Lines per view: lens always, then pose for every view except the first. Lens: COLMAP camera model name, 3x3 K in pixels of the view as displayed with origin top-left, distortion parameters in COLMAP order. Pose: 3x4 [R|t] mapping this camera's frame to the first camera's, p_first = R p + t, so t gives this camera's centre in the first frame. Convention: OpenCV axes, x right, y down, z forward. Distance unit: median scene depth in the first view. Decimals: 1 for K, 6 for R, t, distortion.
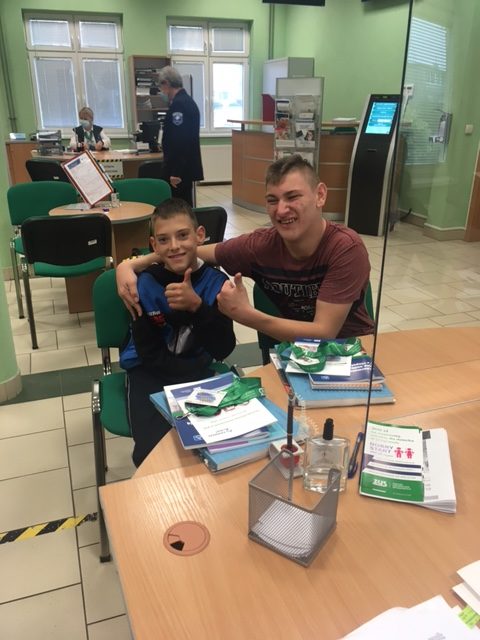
lens RADIAL K [[551.6, 0, 240.0], [0, 551.6, 320.0], [0, 0, 1]] dist [0.094432, -0.132375]
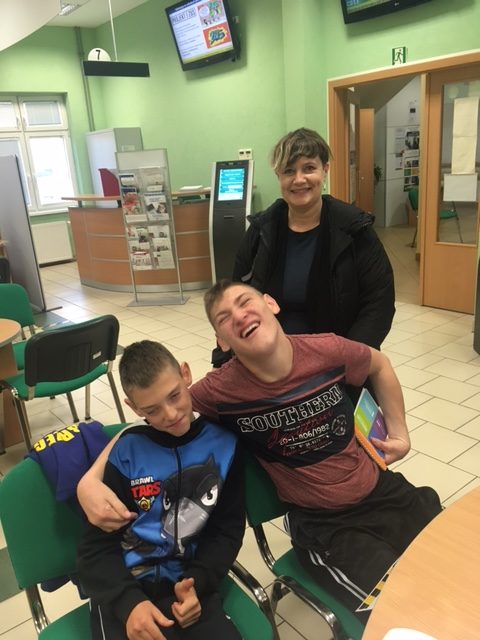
lens RADIAL K [[551.6, 0, 240.0], [0, 551.6, 320.0], [0, 0, 1]] dist [0.094432, -0.132375]
pose [[0.943676, -0.162674, 0.288120, -0.050921], [0.189090, 0.979728, -0.066167, -0.057493], [-0.271516, 0.116920, 0.955306, 0.087400]]
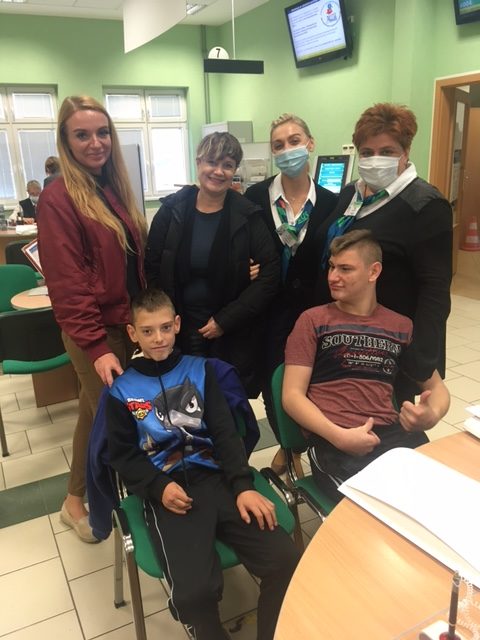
lens RADIAL K [[551.6, 0, 240.0], [0, 551.6, 320.0], [0, 0, 1]] dist [0.094432, -0.132375]
pose [[0.990351, -0.076737, 0.115399, -0.047170], [0.086464, 0.992892, -0.081785, -0.032762], [-0.108303, 0.090974, 0.989947, 0.032055]]
